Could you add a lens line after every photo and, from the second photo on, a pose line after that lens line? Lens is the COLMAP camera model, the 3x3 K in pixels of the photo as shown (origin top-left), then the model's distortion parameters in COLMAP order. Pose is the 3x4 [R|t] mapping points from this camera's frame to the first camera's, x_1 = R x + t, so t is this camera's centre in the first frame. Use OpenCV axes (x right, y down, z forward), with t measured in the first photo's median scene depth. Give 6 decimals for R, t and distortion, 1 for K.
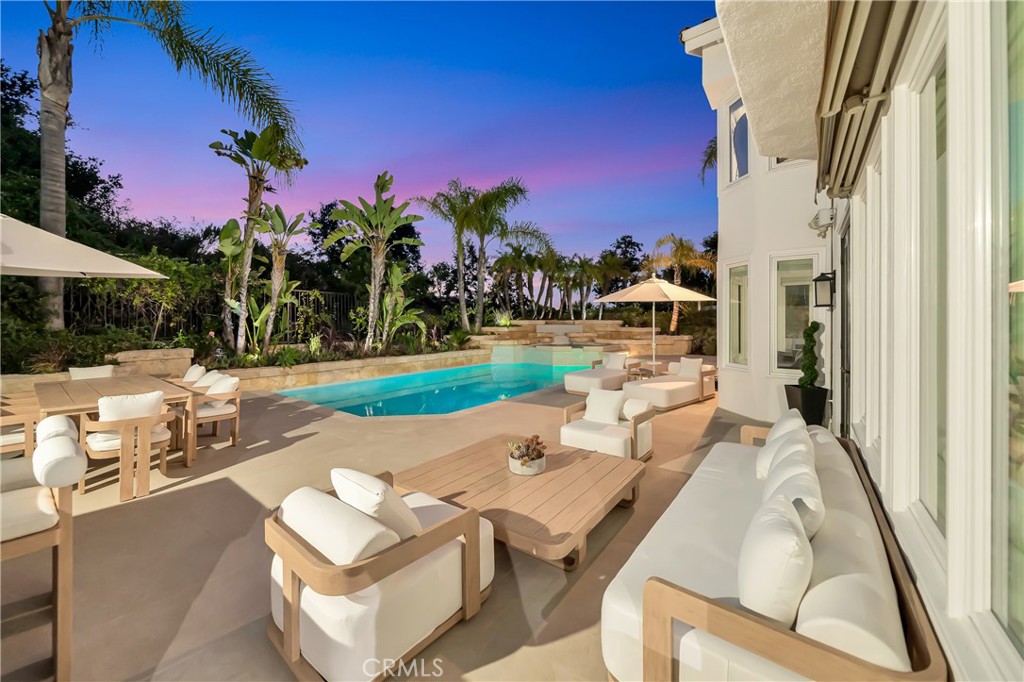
lens RADIAL K [[371.0, 0, 544.0], [0, 371.0, 307.4], [0, 0, 1]] dist [0.000195, -0.000013]
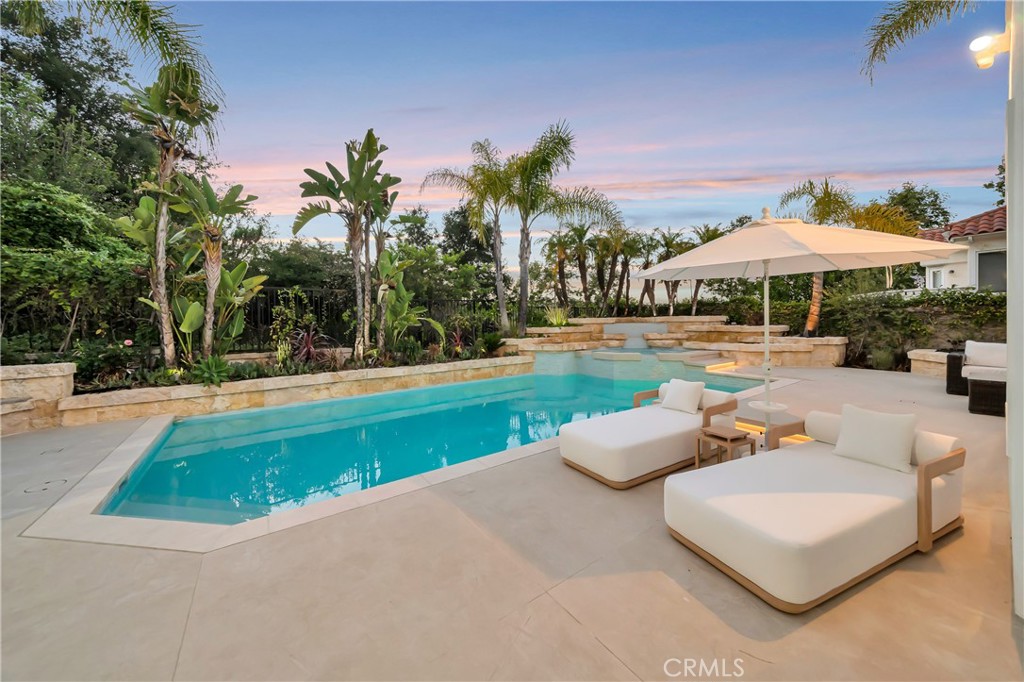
lens RADIAL K [[367.3, 0, 527.9], [0, 367.3, 319.6], [0, 0, 1]] dist [-0.000250, -0.000027]
pose [[0.949363, -0.018645, -0.313629, 0.154874], [0.030038, 0.999051, 0.031534, 0.020536], [0.312743, -0.039358, 0.949022, 0.464149]]
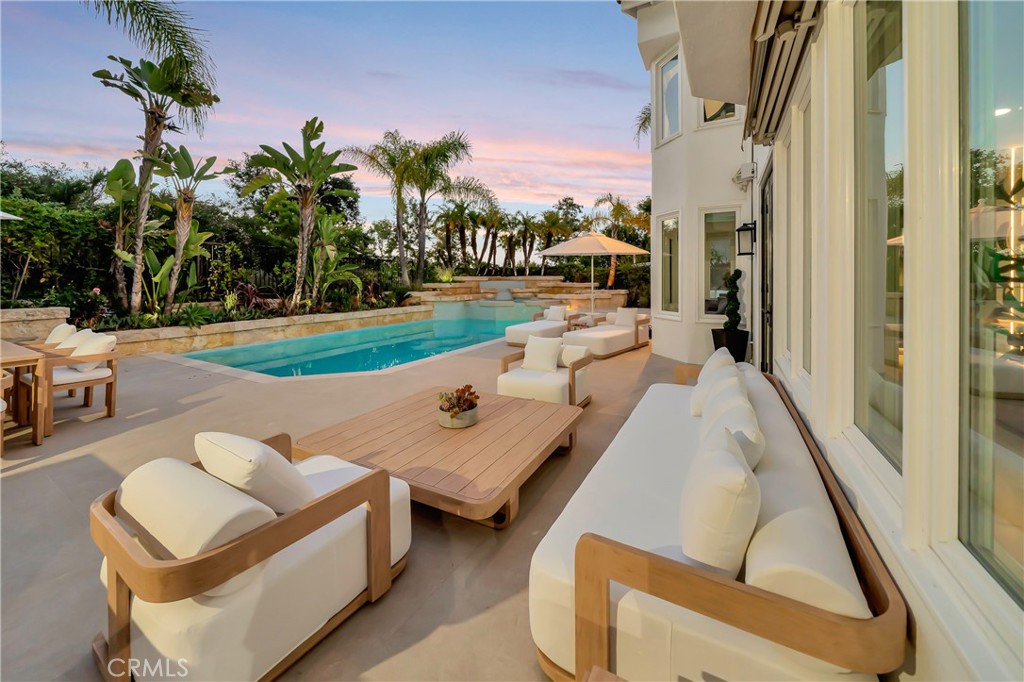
lens RADIAL K [[359.3, 0, 538.0], [0, 359.3, 268.8], [0, 0, 1]] dist [-0.001011, -0.000078]
pose [[0.990861, -0.004405, 0.134813, 0.011246], [0.003481, 0.999969, 0.007087, 0.017031], [-0.134840, -0.006553, 0.990846, 0.030342]]
